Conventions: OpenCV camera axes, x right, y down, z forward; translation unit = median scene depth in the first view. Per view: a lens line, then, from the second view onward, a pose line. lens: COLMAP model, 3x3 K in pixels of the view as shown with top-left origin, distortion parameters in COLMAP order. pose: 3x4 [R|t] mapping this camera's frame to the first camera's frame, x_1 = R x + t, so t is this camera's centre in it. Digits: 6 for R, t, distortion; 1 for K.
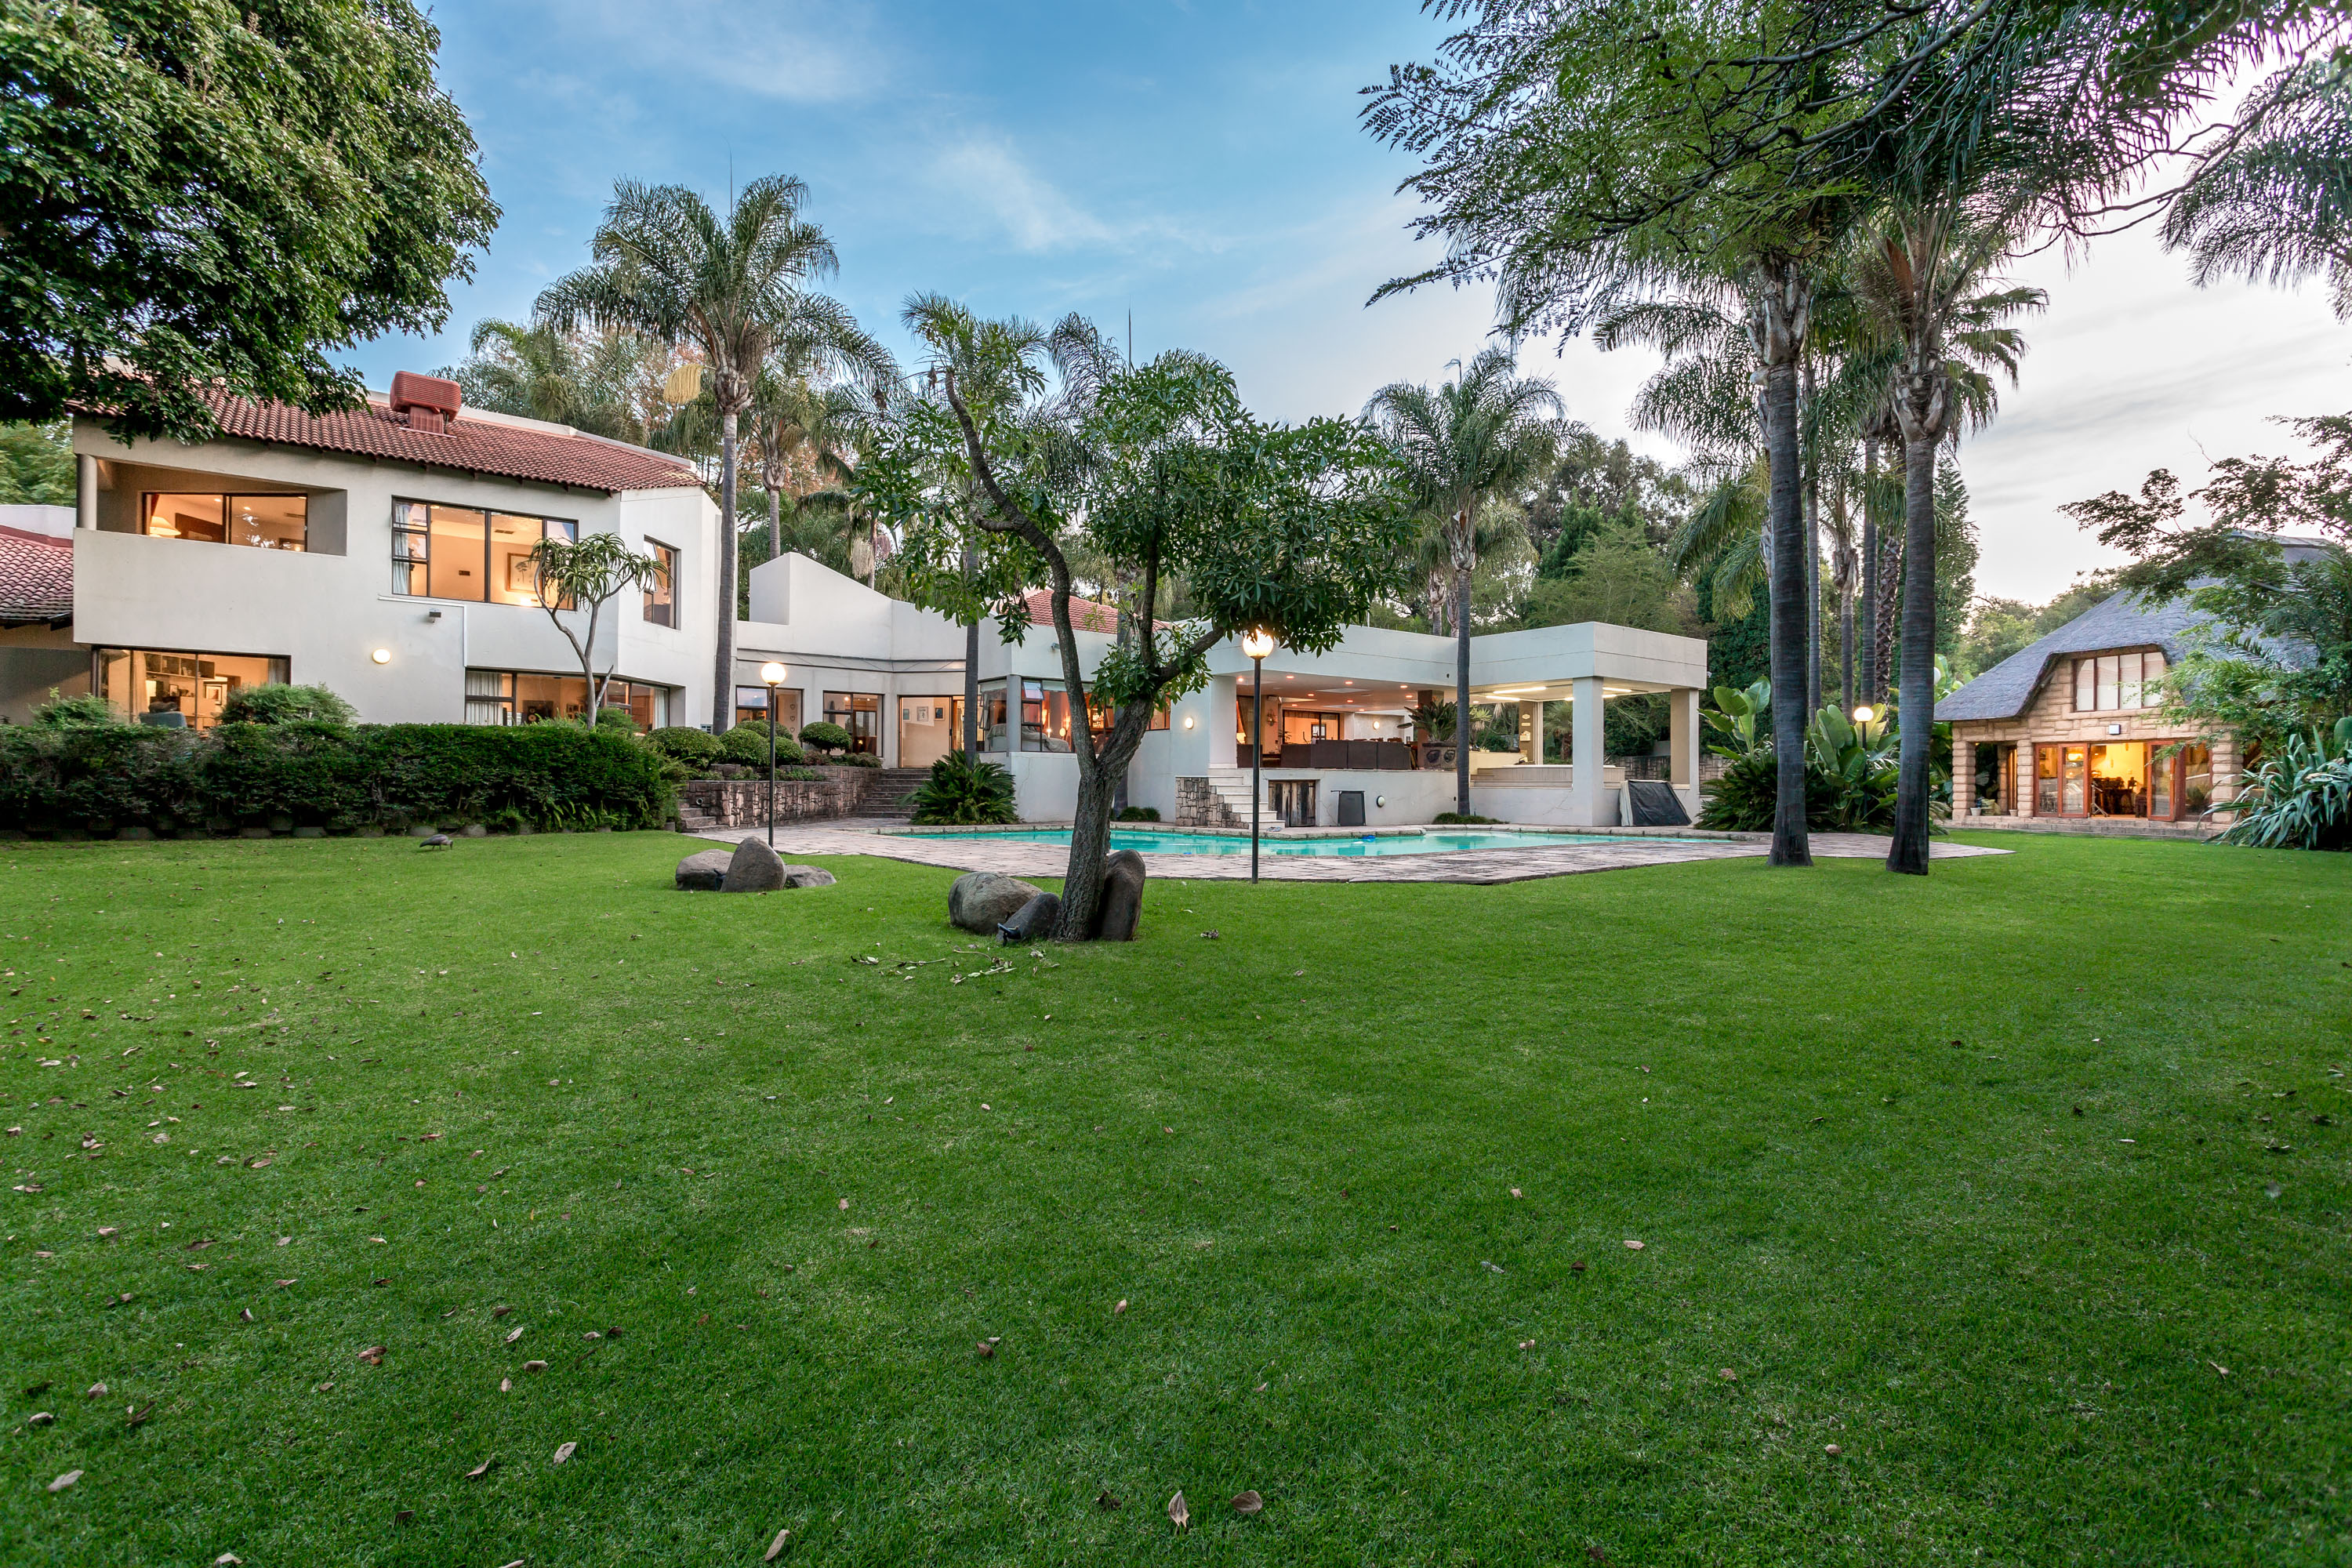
lens RADIAL K [[1110.1, 0, 1166.7], [0, 1110.1, 778.8], [0, 0, 1]] dist [0.001821, 0.001189]
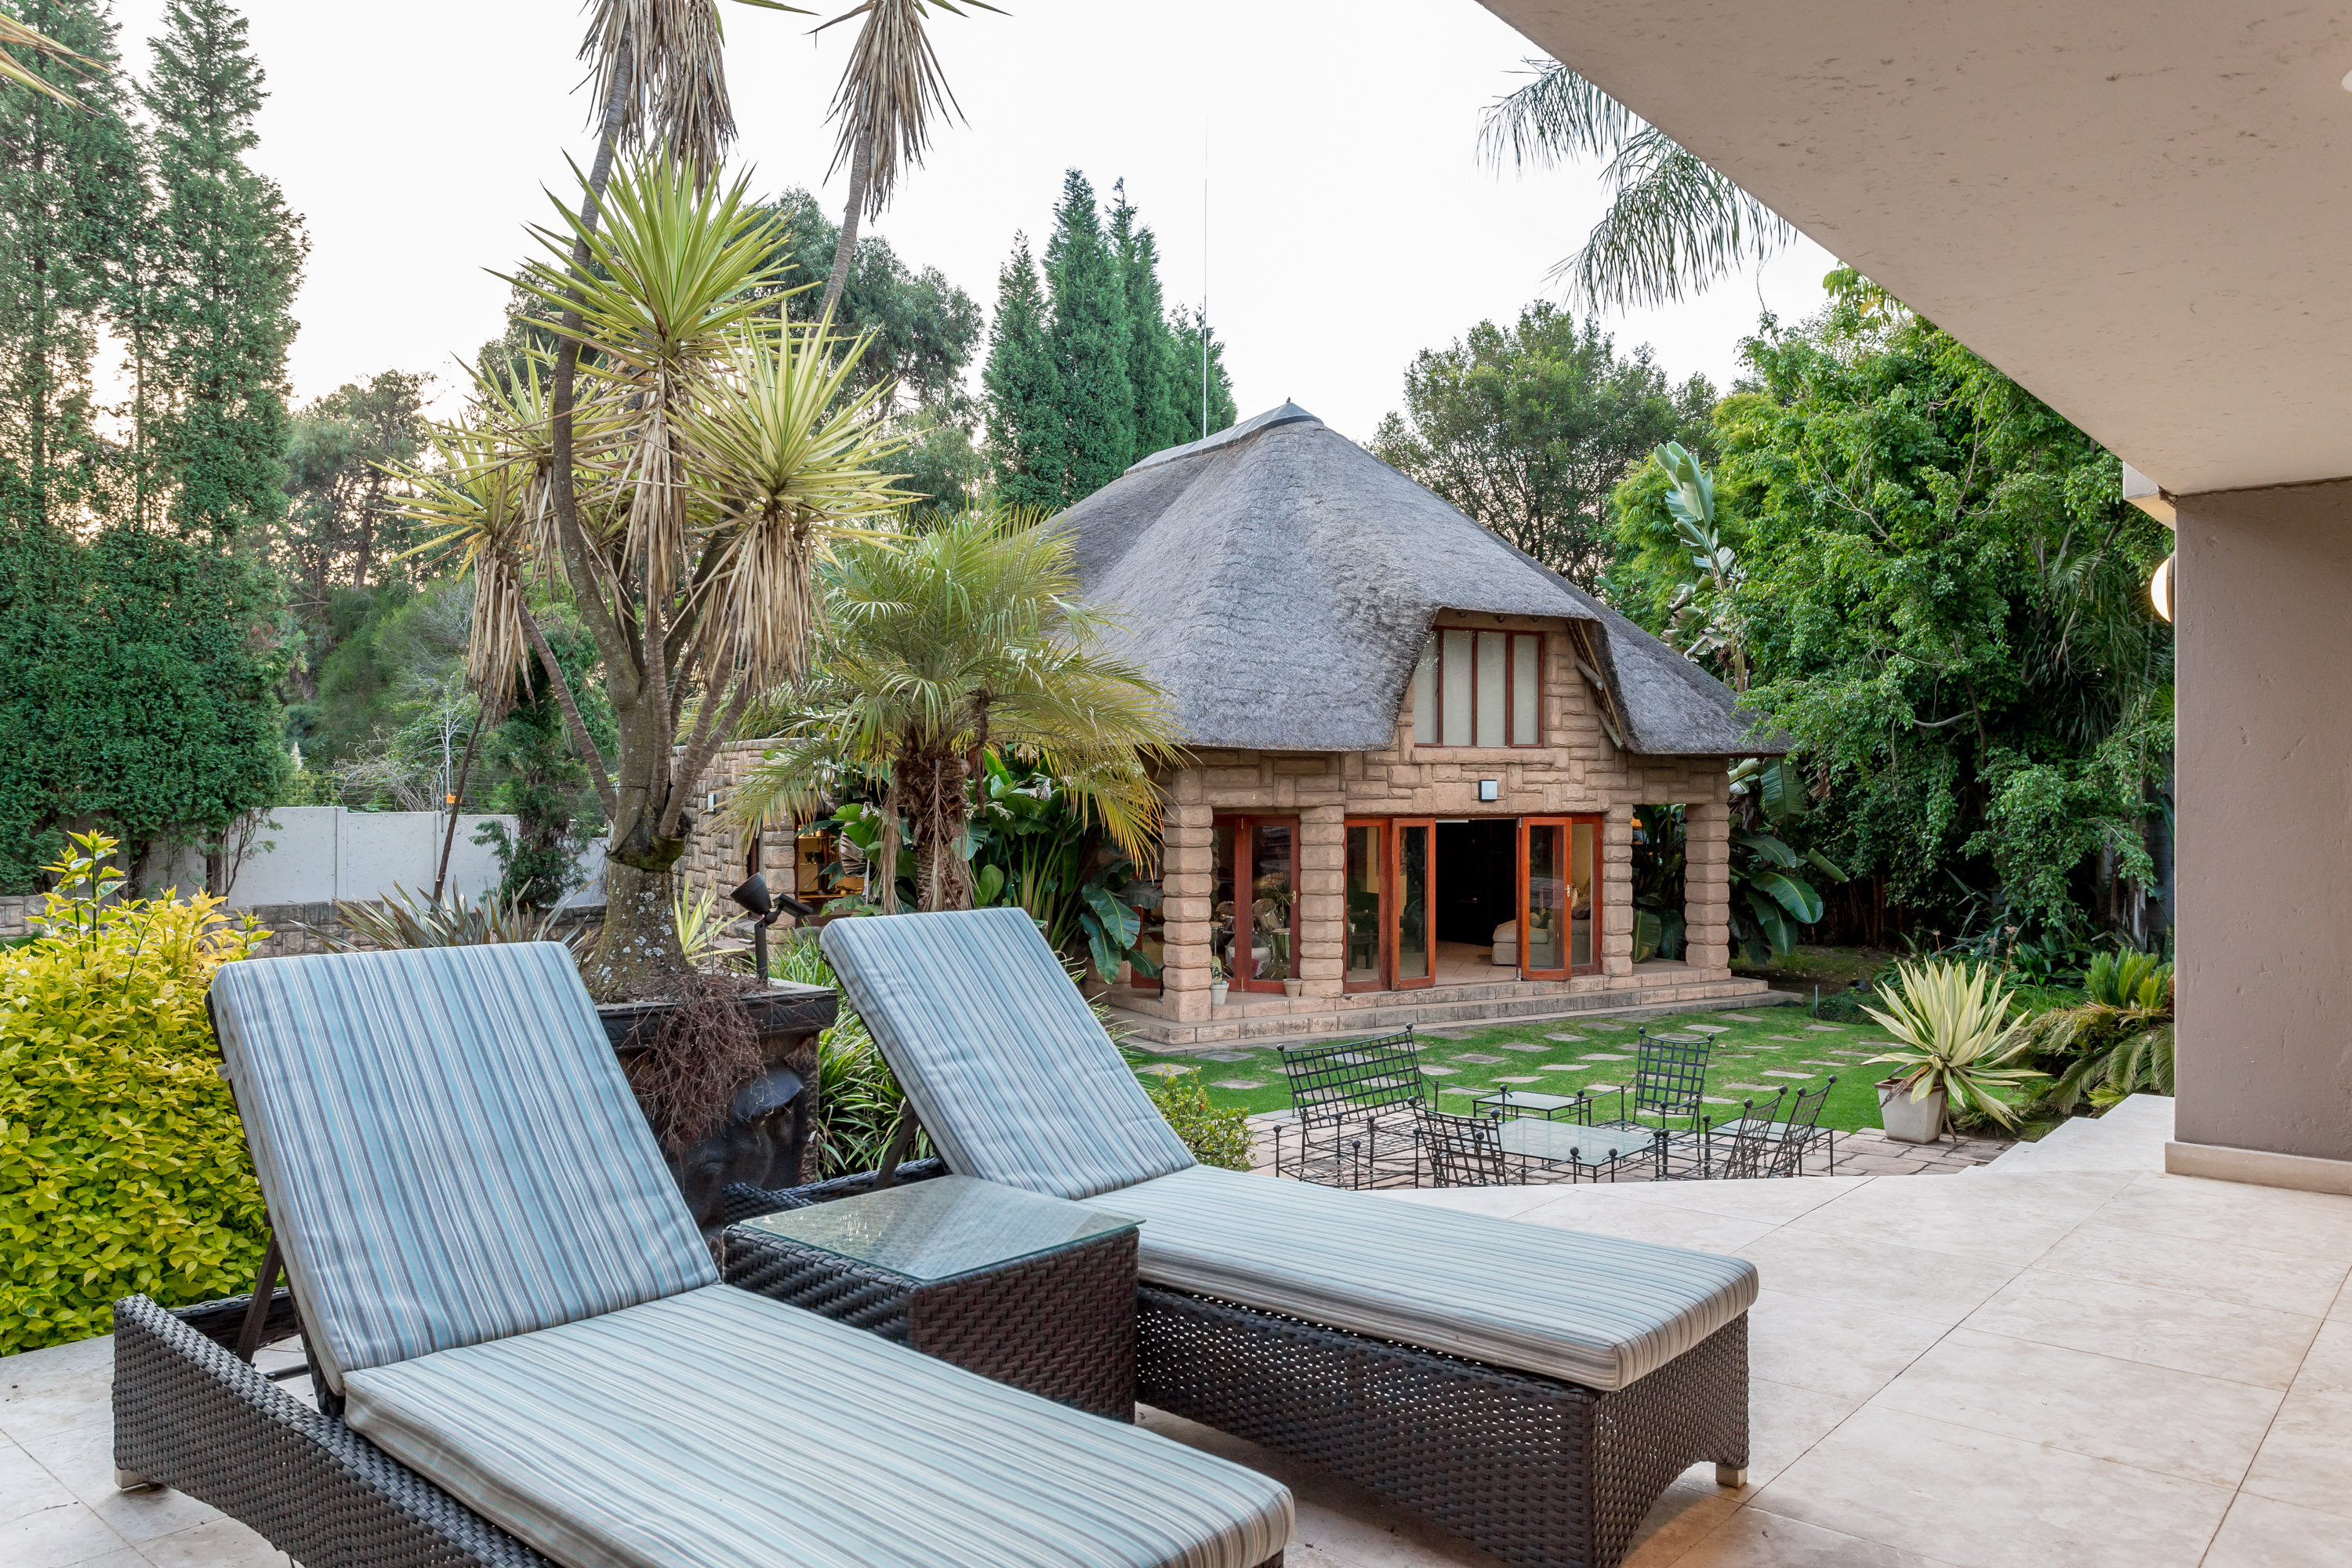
lens RADIAL K [[1687.6, 0, 1126.0], [0, 1687.6, 785.0], [0, 0, 1]] dist [0.000036, -0.000611]
pose [[-0.184394, -0.001861, 0.982851, 0.212504], [-0.004286, 0.999990, 0.001090, -0.052448], [-0.982843, -0.004012, -0.184400, 1.429673]]
